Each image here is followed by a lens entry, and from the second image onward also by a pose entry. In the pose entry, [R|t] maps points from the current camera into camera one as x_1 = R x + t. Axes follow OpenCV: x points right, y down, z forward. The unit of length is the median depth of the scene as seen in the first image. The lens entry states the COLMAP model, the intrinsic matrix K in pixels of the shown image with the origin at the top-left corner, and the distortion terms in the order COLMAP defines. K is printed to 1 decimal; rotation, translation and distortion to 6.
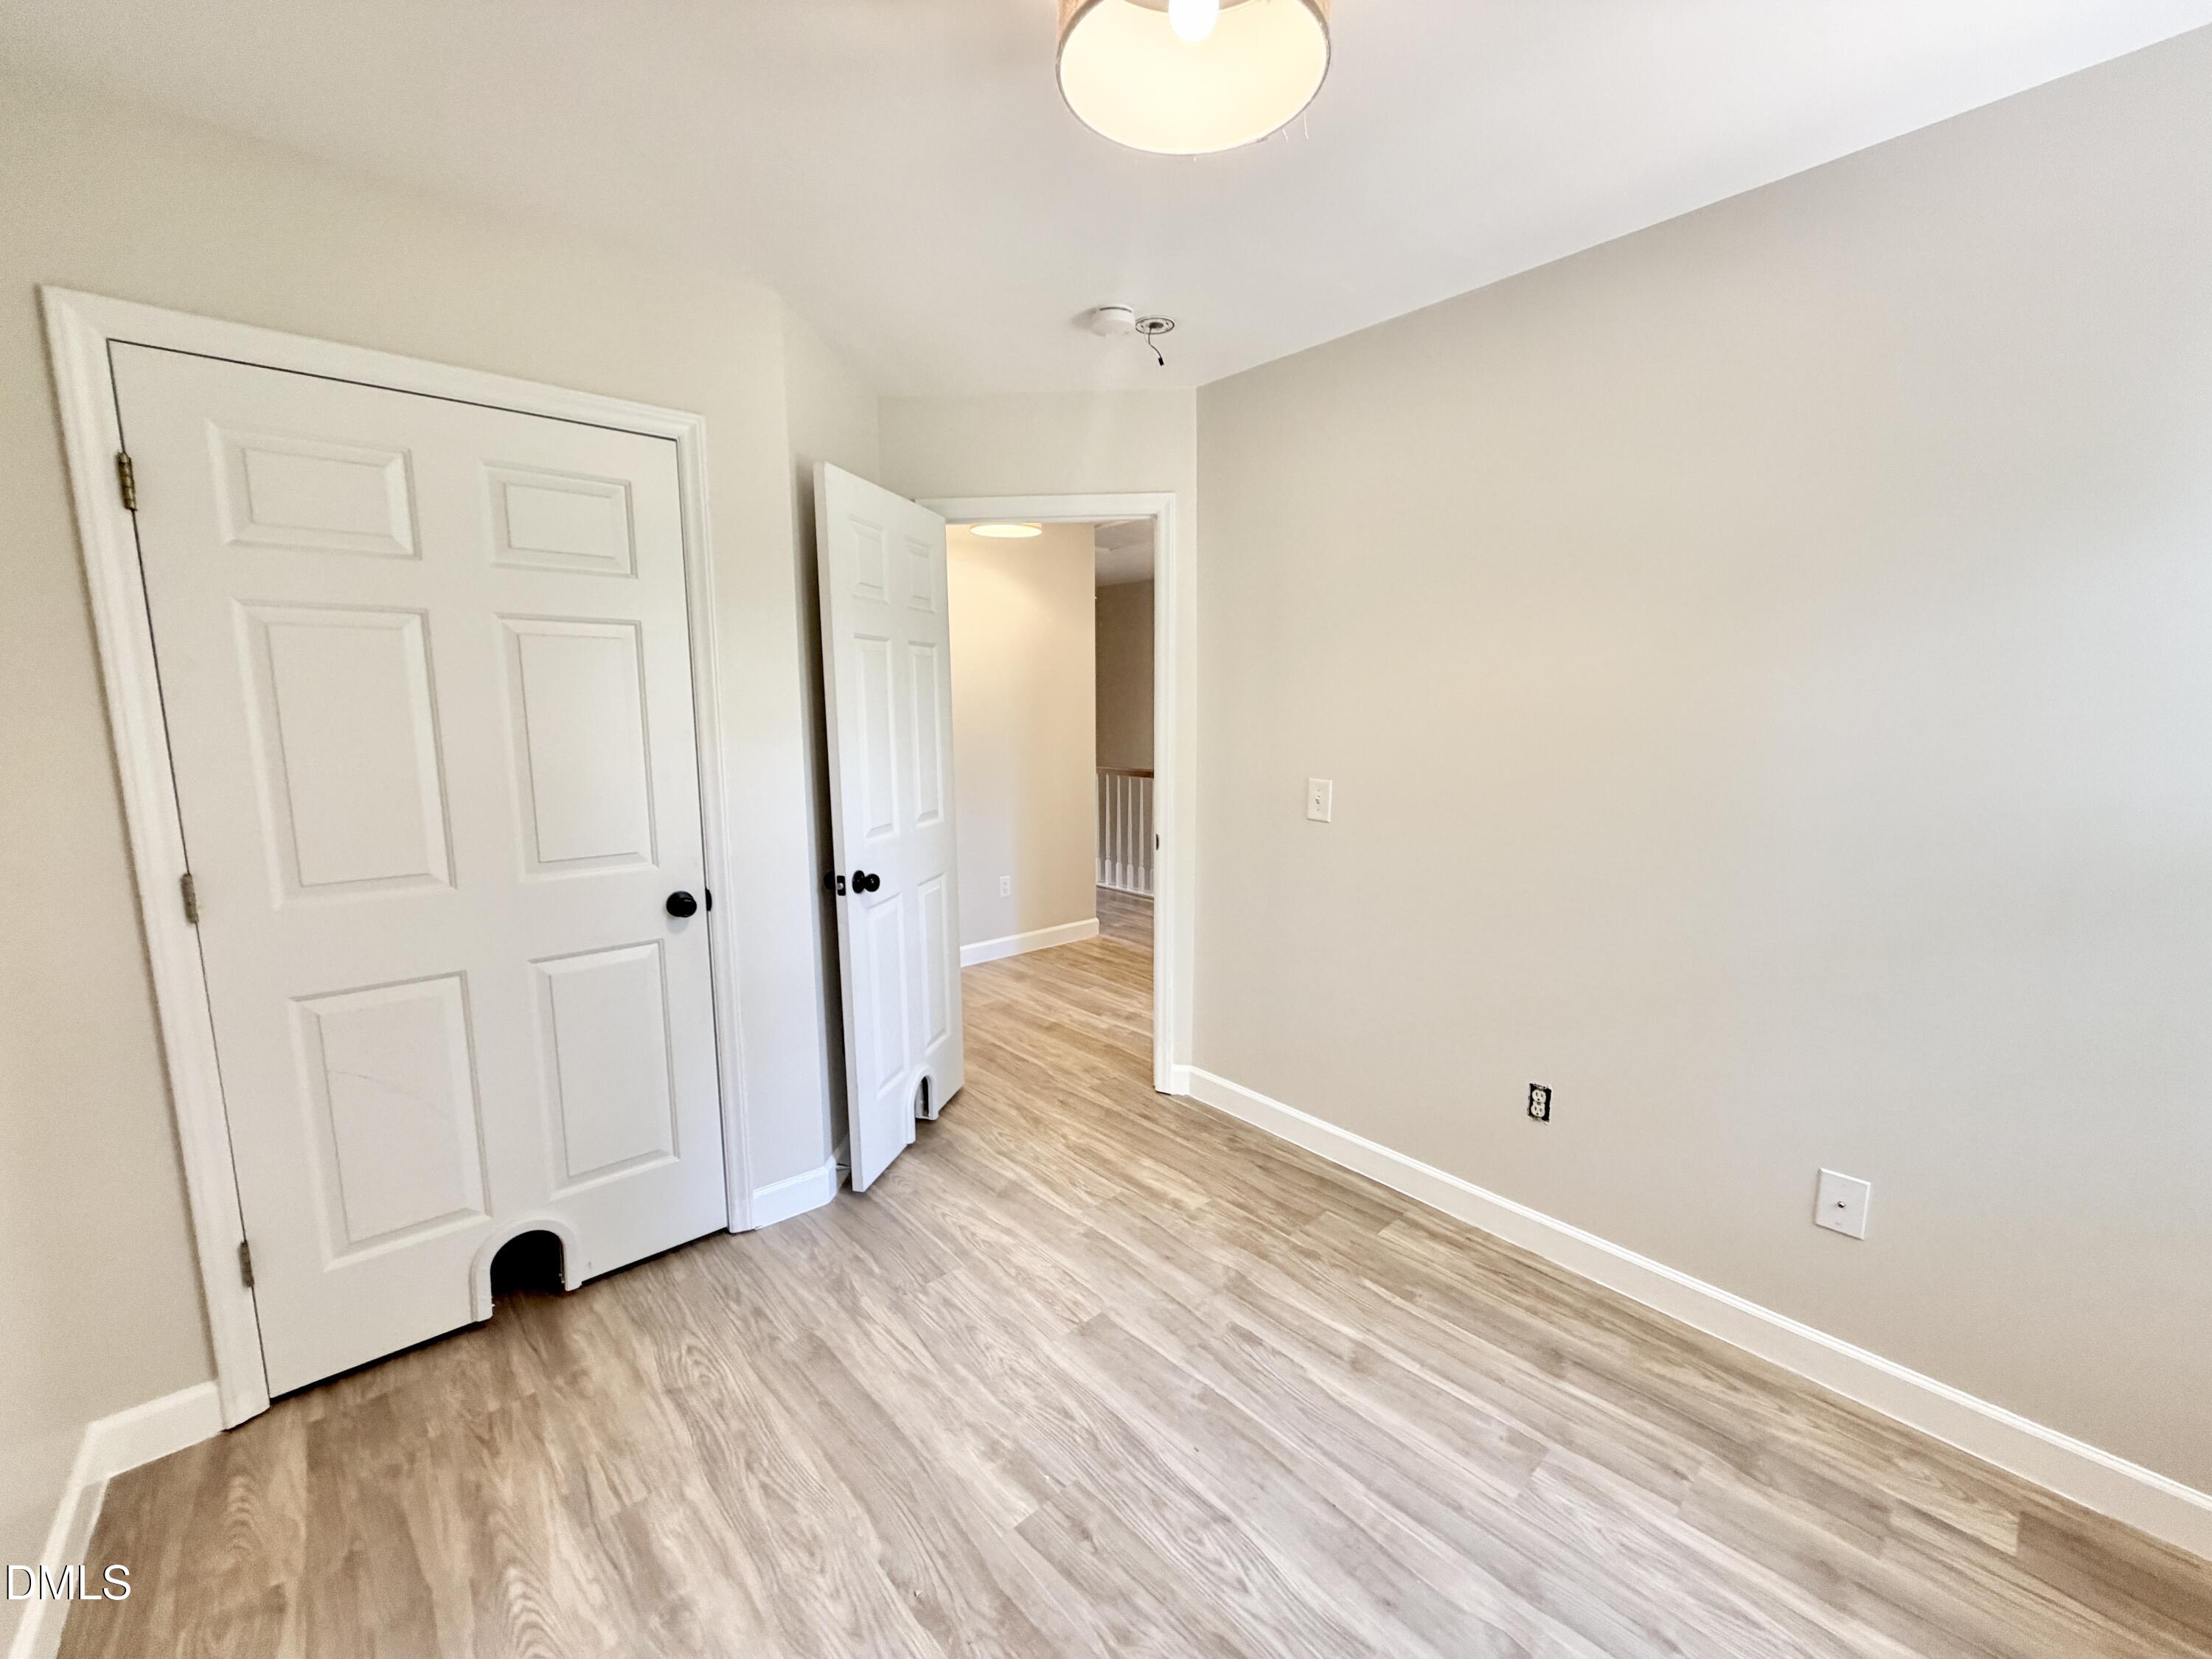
lens RADIAL K [[880.7, 0, 1106.9], [0, 880.7, 825.5], [0, 0, 1]] dist [-0.007956, 0.000388]
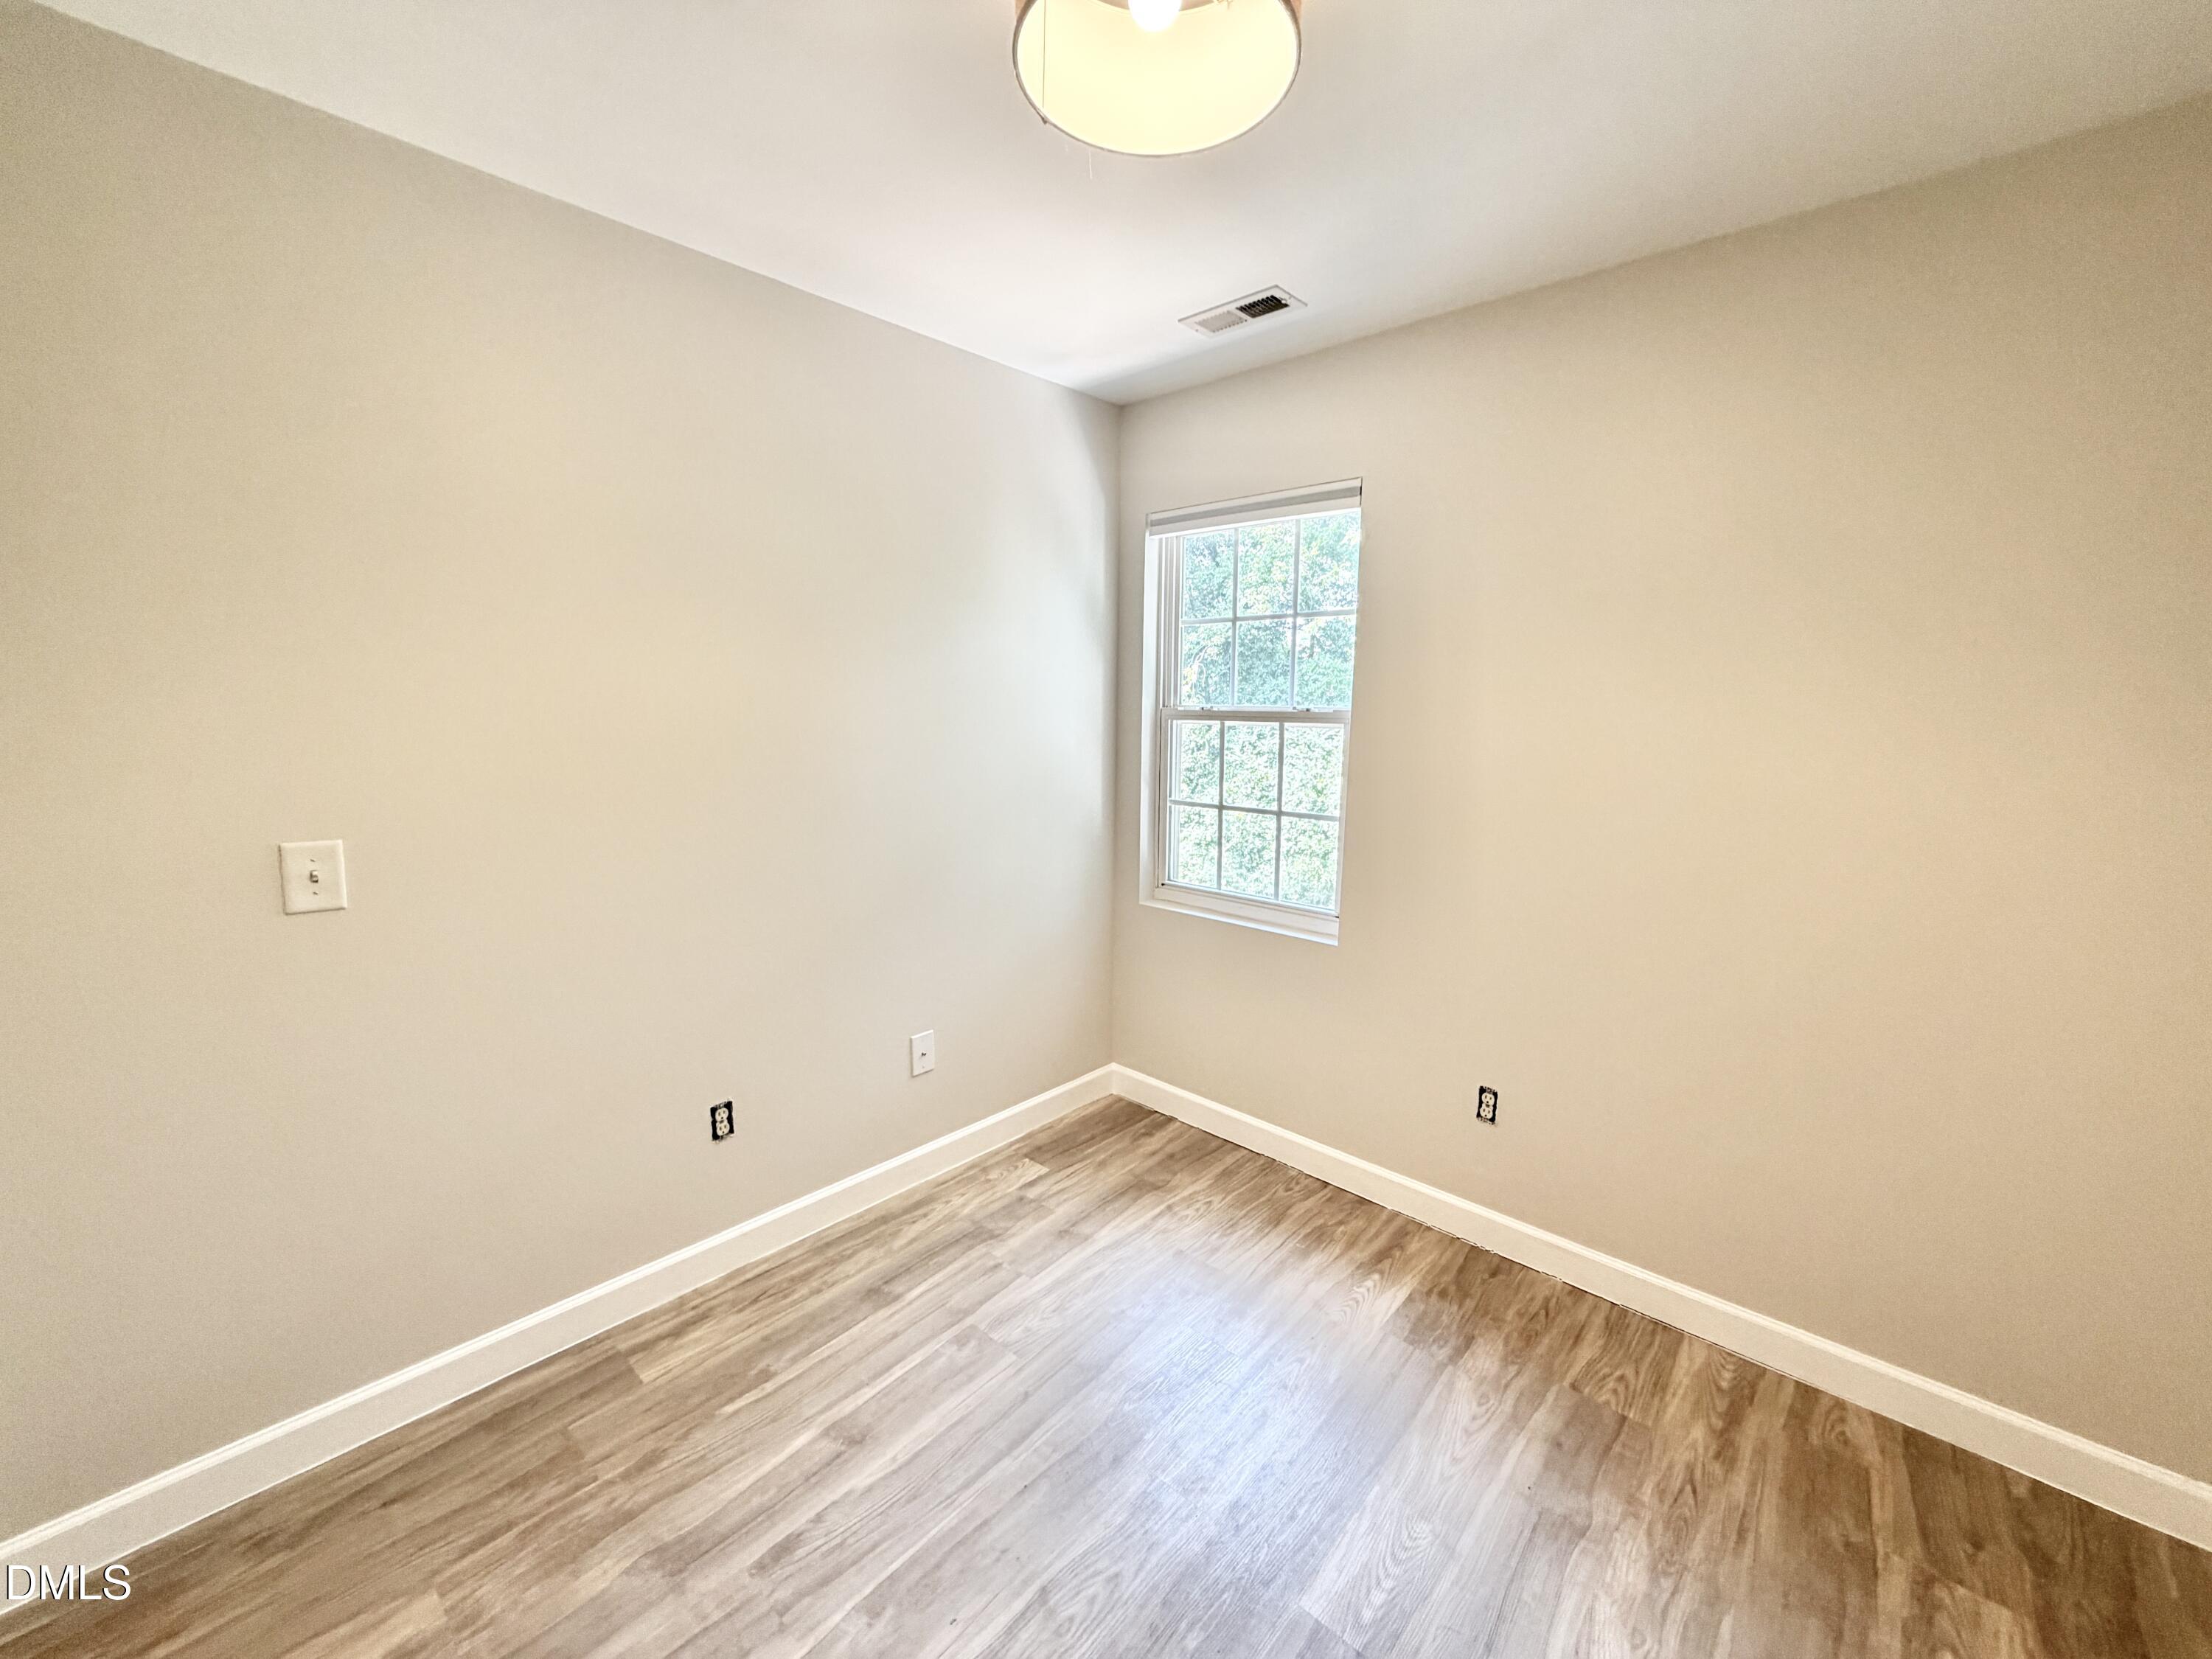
lens RADIAL K [[880.7, 0, 1100.7], [0, 880.7, 823.8], [0, 0, 1]] dist [-0.007956, 0.000388]
pose [[-0.108021, -0.134263, 0.985041, -0.567100], [0.131794, 0.980159, 0.148051, -0.116154], [-0.985374, 0.145815, -0.088182, 0.752958]]
